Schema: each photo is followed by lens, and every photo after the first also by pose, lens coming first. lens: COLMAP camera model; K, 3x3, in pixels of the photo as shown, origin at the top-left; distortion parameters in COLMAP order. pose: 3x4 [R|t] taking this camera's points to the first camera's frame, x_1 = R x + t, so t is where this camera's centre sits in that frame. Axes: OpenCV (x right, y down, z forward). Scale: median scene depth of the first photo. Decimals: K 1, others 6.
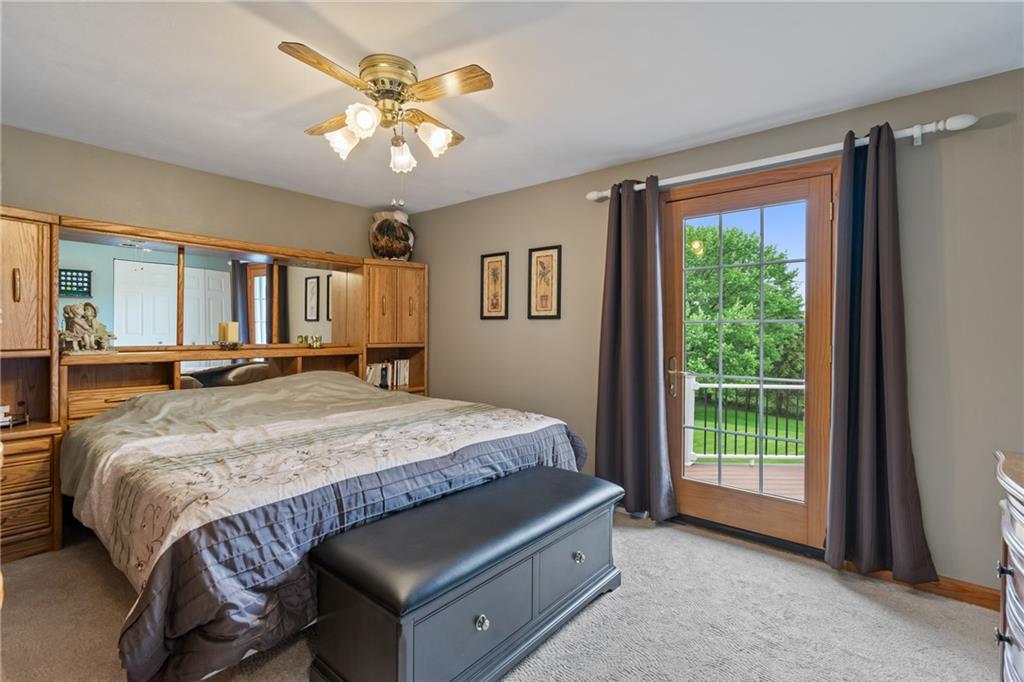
lens RADIAL K [[462.9, 0, 514.1], [0, 462.9, 341.3], [0, 0, 1]] dist [0.003510, 0.000773]
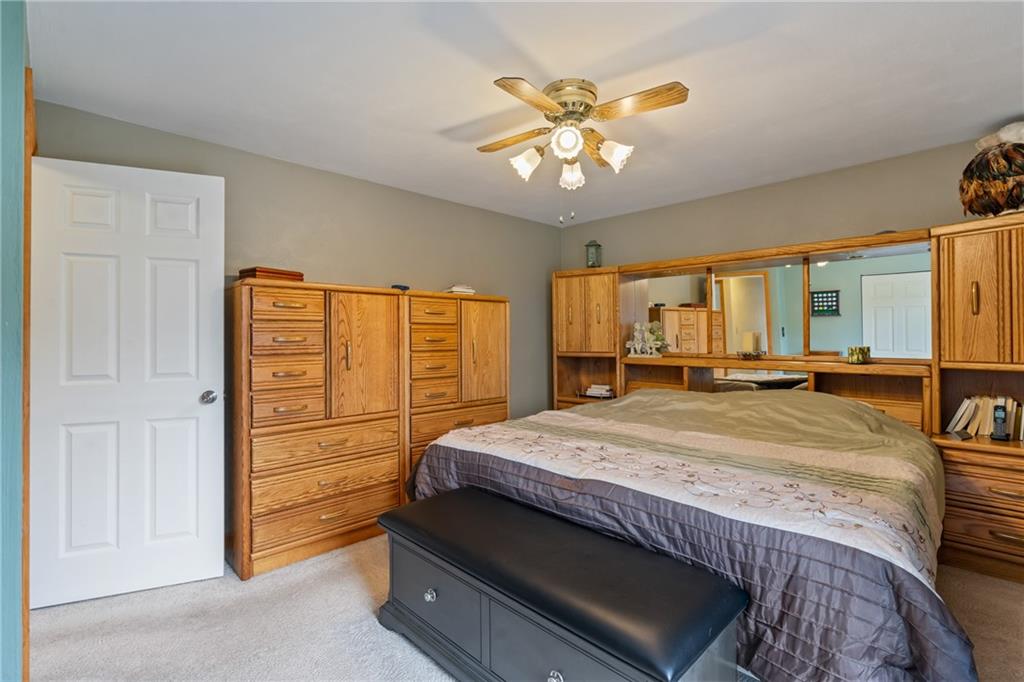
lens RADIAL K [[462.9, 0, 514.1], [0, 462.9, 341.3], [0, 0, 1]] dist [0.003510, 0.000773]
pose [[-0.073240, -0.007178, -0.997289, 0.257281], [-0.031760, 0.999484, -0.004862, -0.000849], [0.996809, 0.031318, -0.073430, 0.330343]]
